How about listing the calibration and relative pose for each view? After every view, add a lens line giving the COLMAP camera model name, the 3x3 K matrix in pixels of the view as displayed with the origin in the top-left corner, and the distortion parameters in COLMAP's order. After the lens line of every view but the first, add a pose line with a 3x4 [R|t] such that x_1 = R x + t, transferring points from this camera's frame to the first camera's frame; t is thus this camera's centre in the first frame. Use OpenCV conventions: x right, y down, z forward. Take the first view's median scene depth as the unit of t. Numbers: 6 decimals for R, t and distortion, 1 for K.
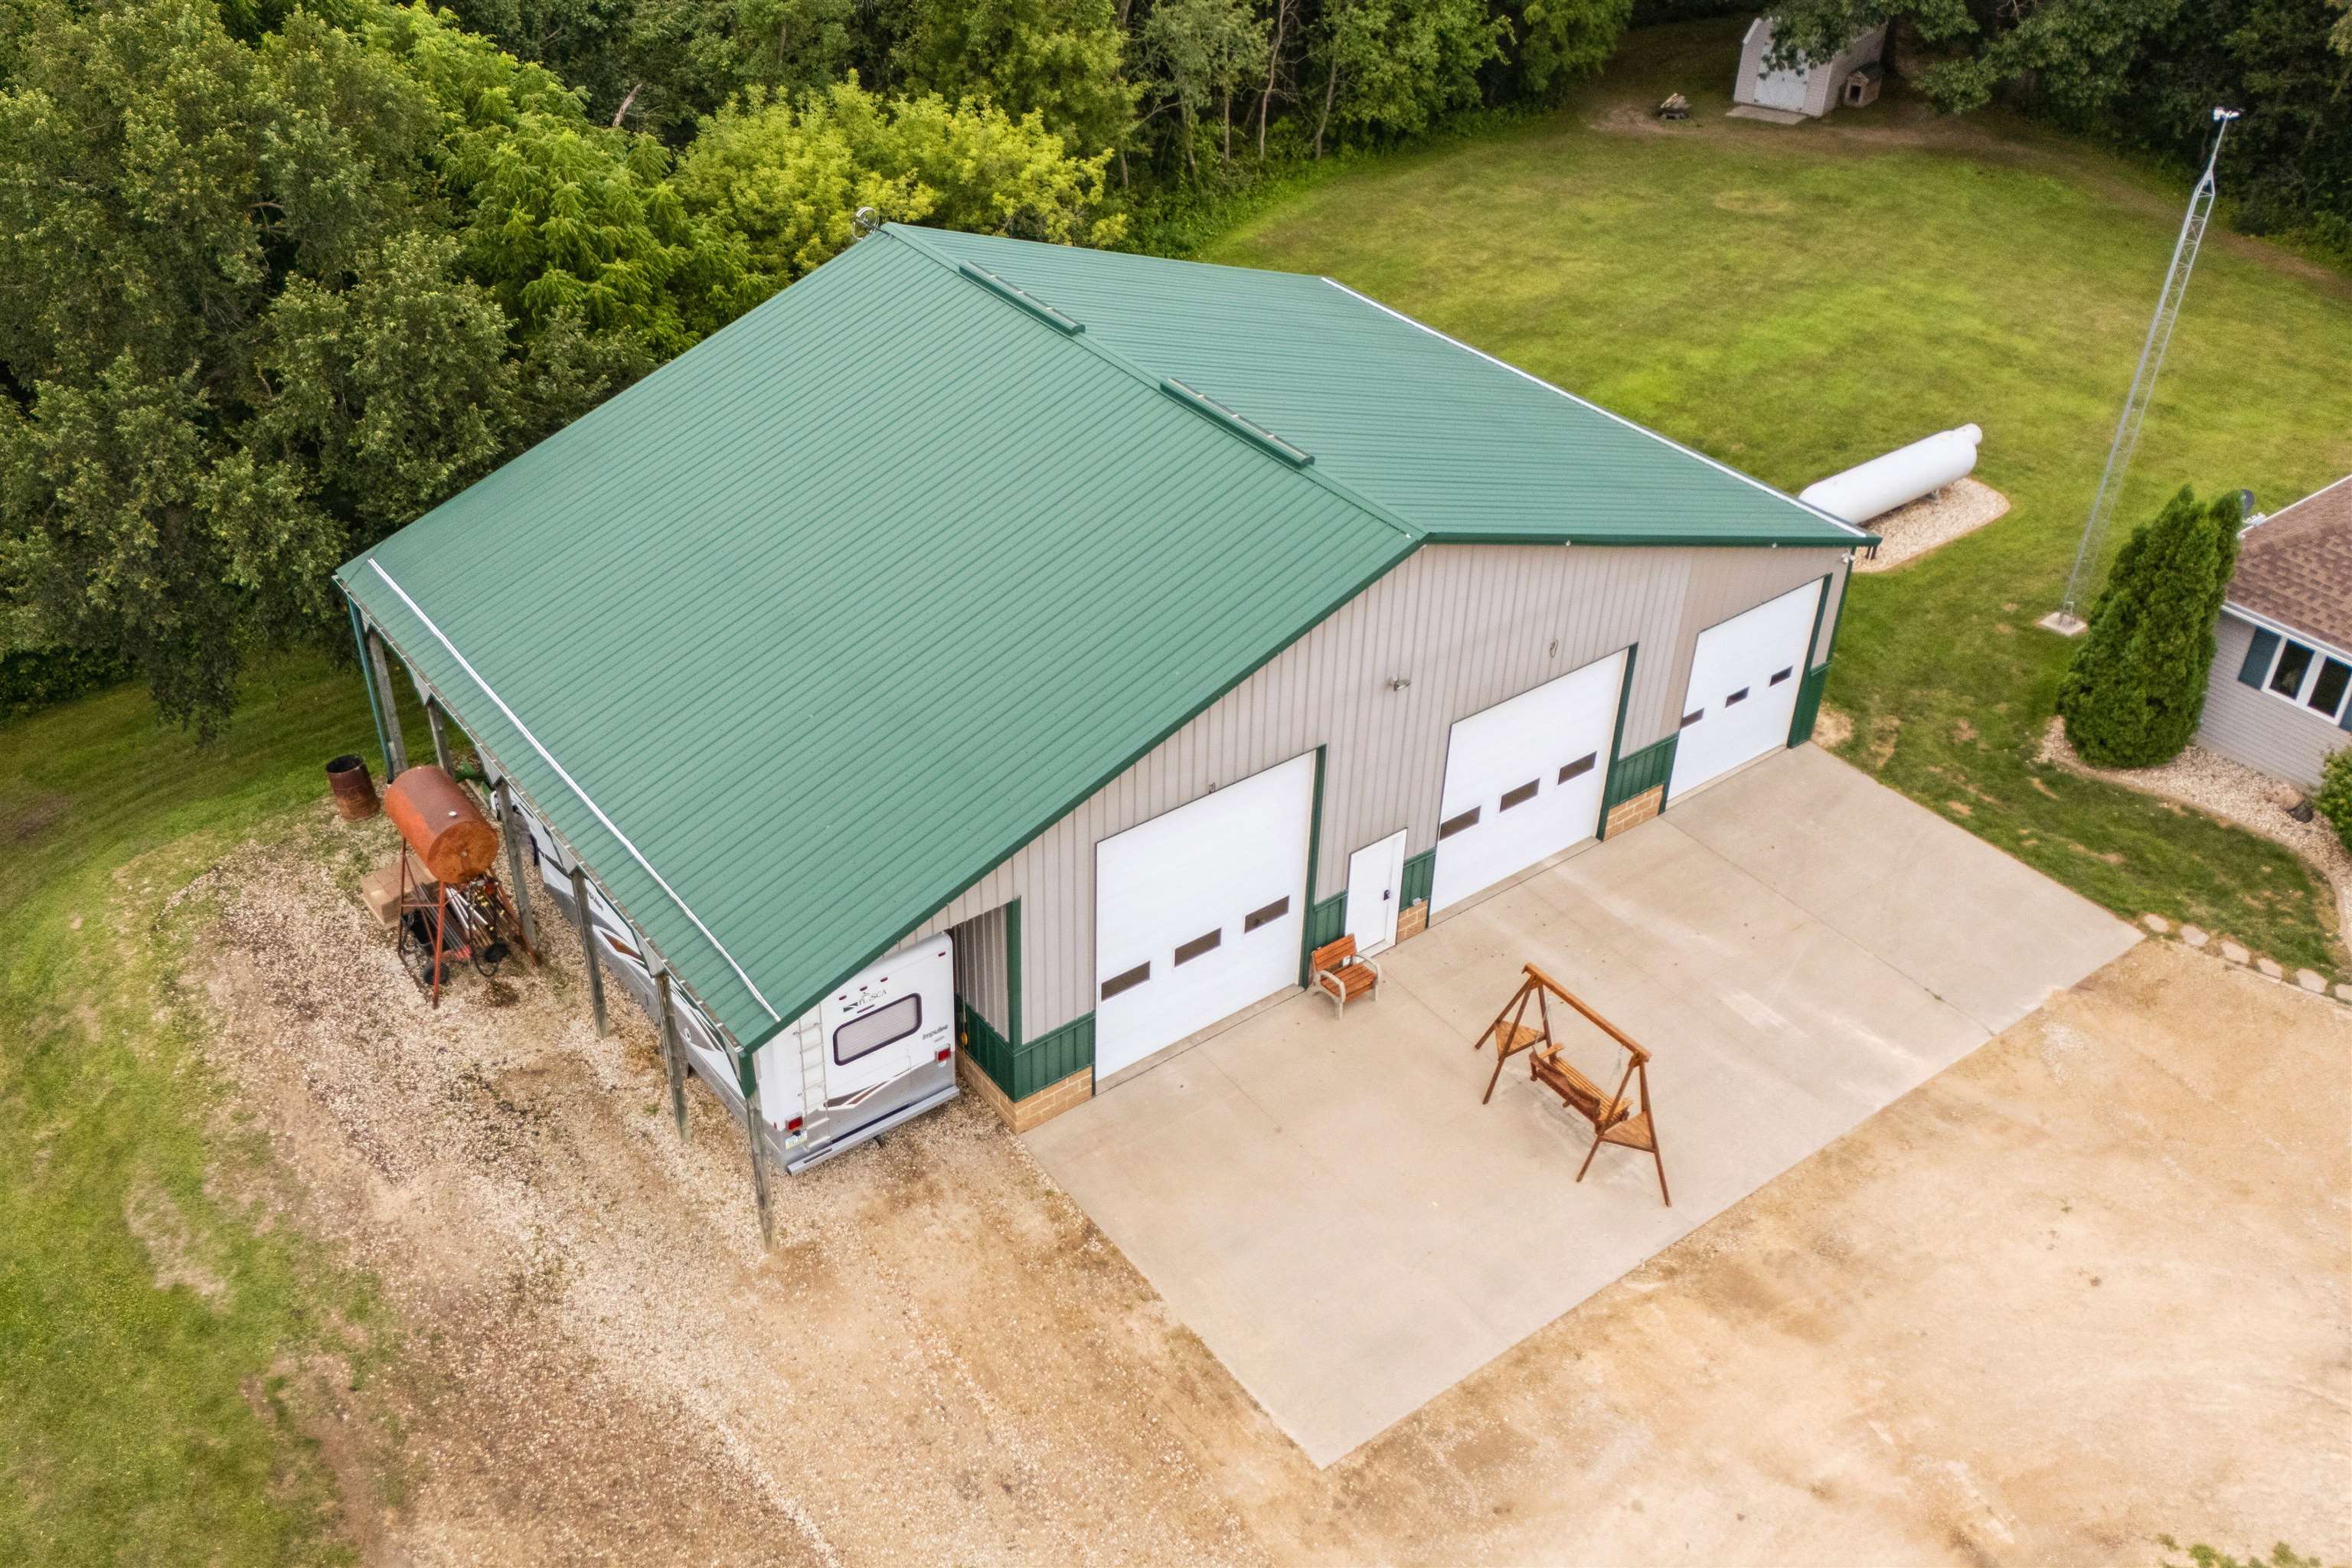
lens RADIAL K [[2083.1, 0, 1120.4], [0, 2083.1, 742.6], [0, 0, 1]] dist [0.069469, -0.008312]
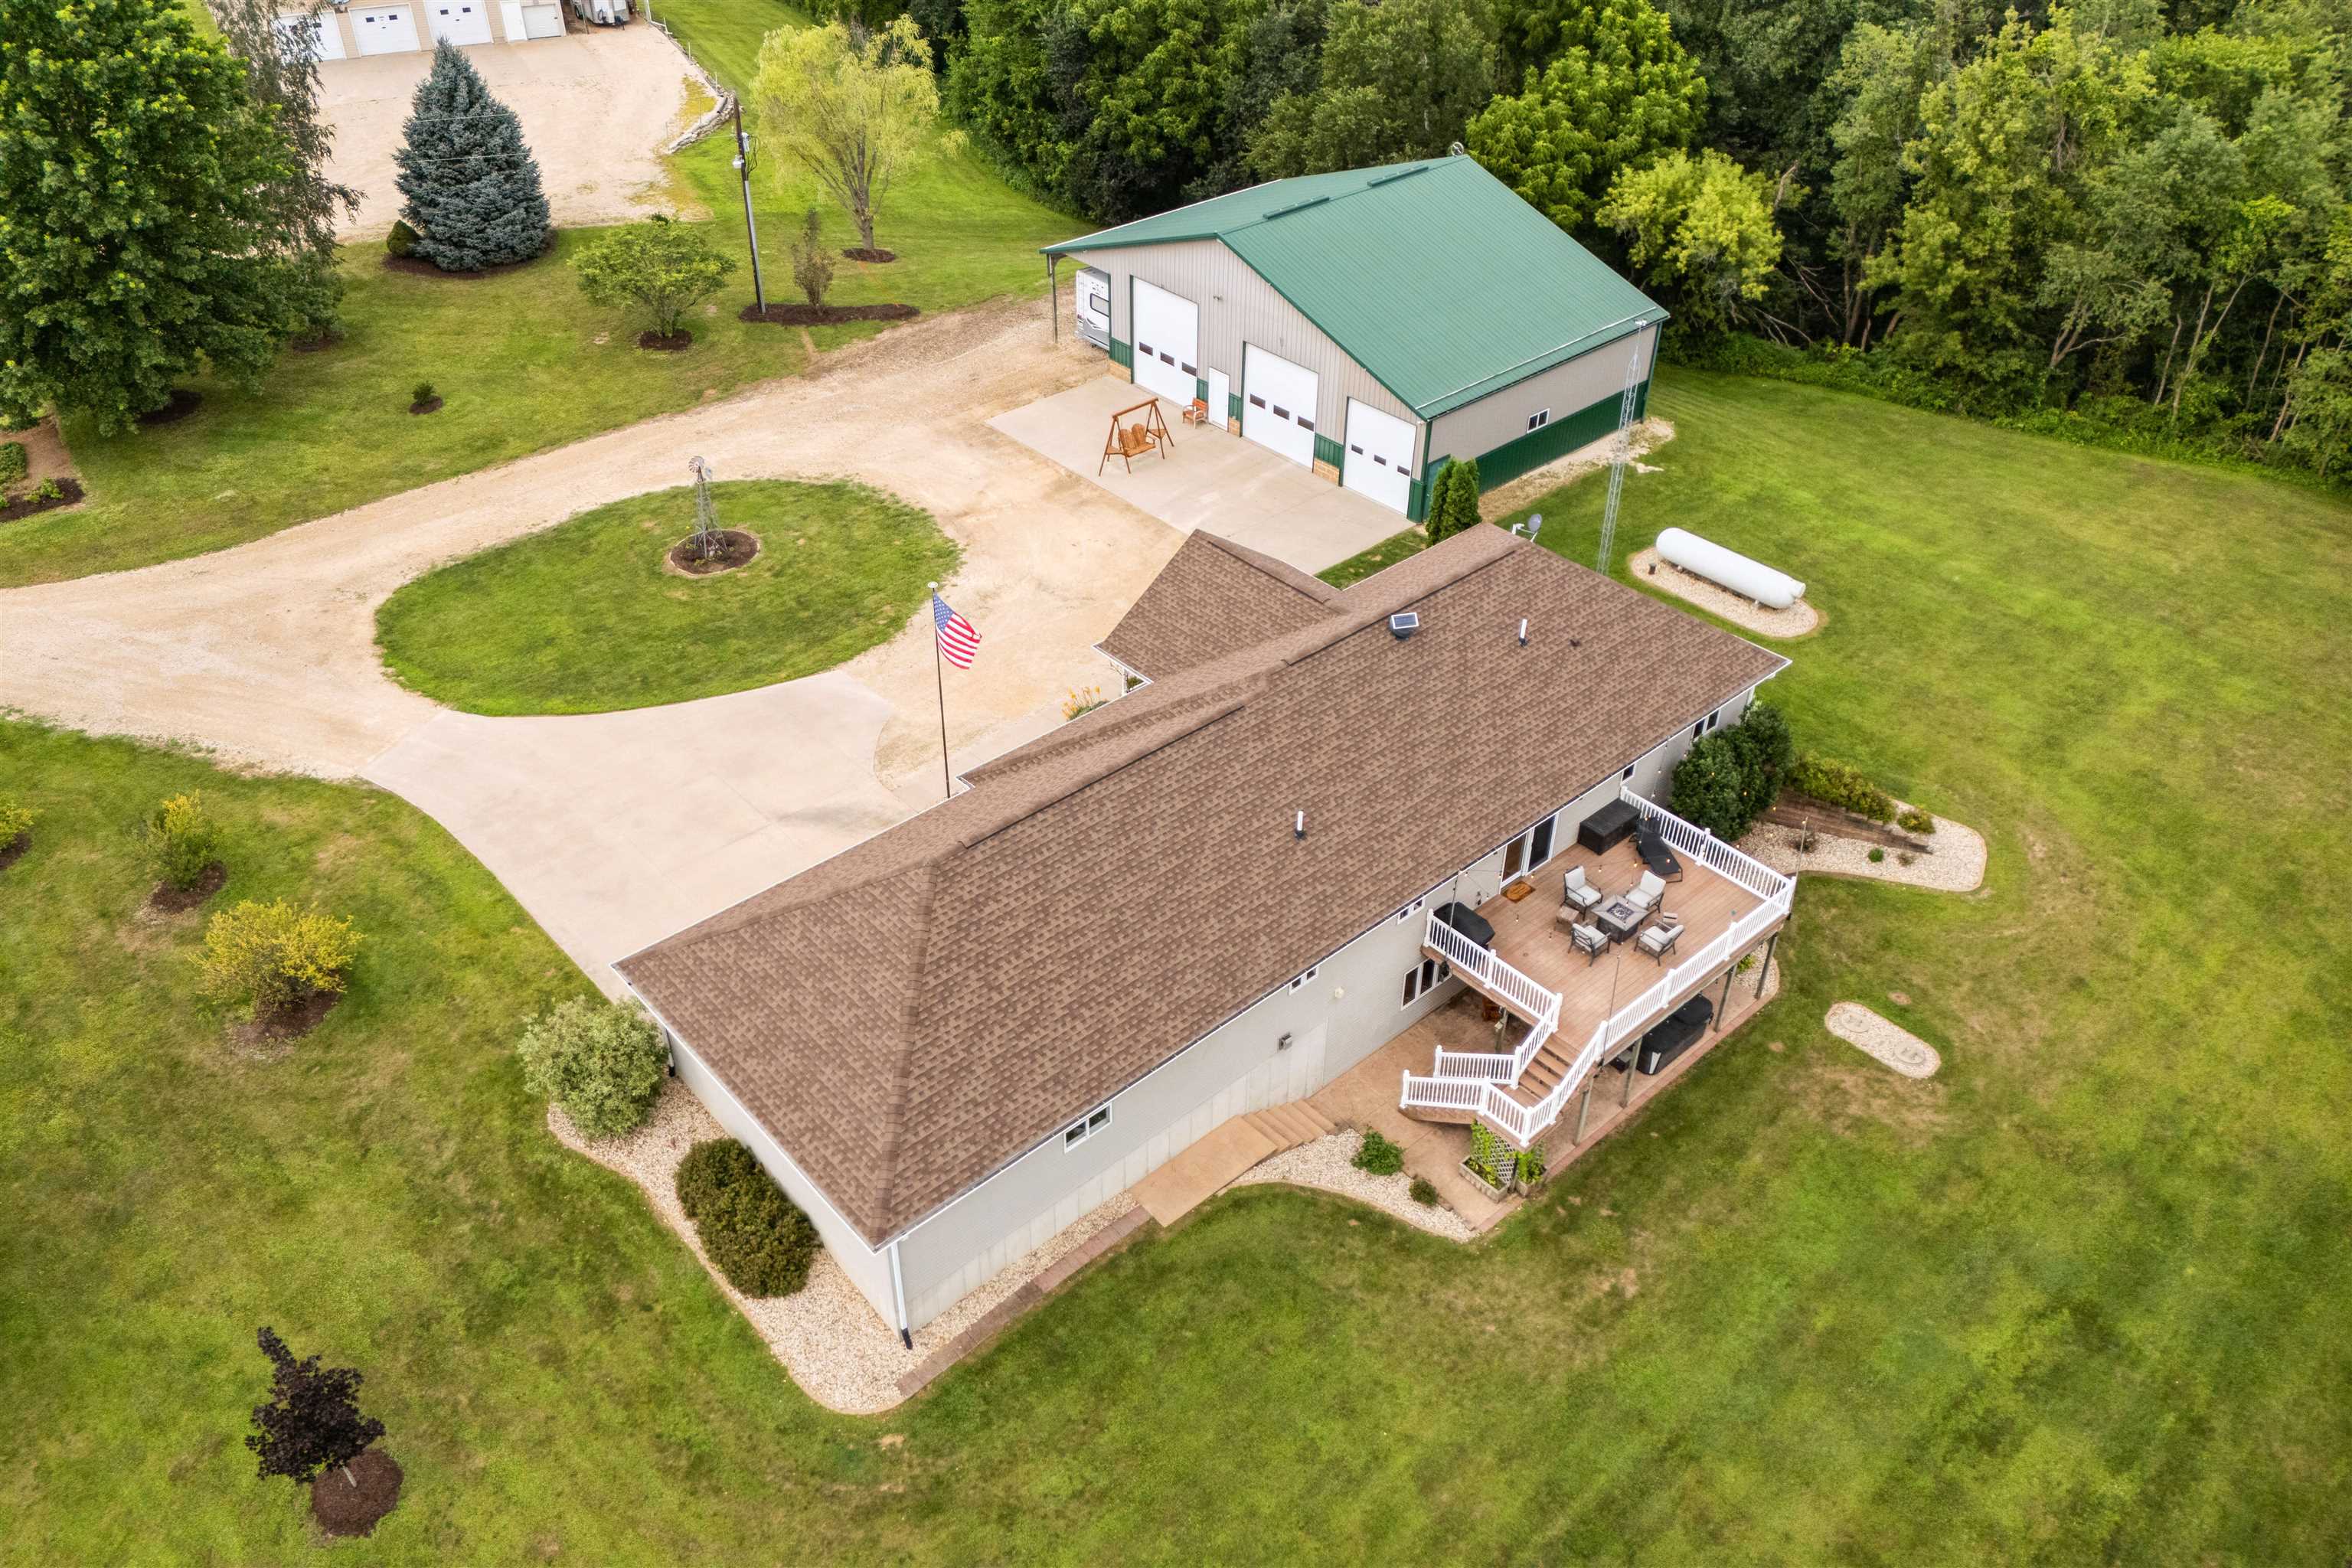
lens RADIAL K [[1789.8, 0, 1176.7], [0, 1789.8, 731.0], [0, 0, 1]] dist [0.097952, -0.099873]
pose [[0.097579, 0.563655, -0.820227, 2.034653], [-0.576702, 0.703710, 0.414977, -0.491748], [0.811106, 0.432533, 0.393728, 0.270938]]
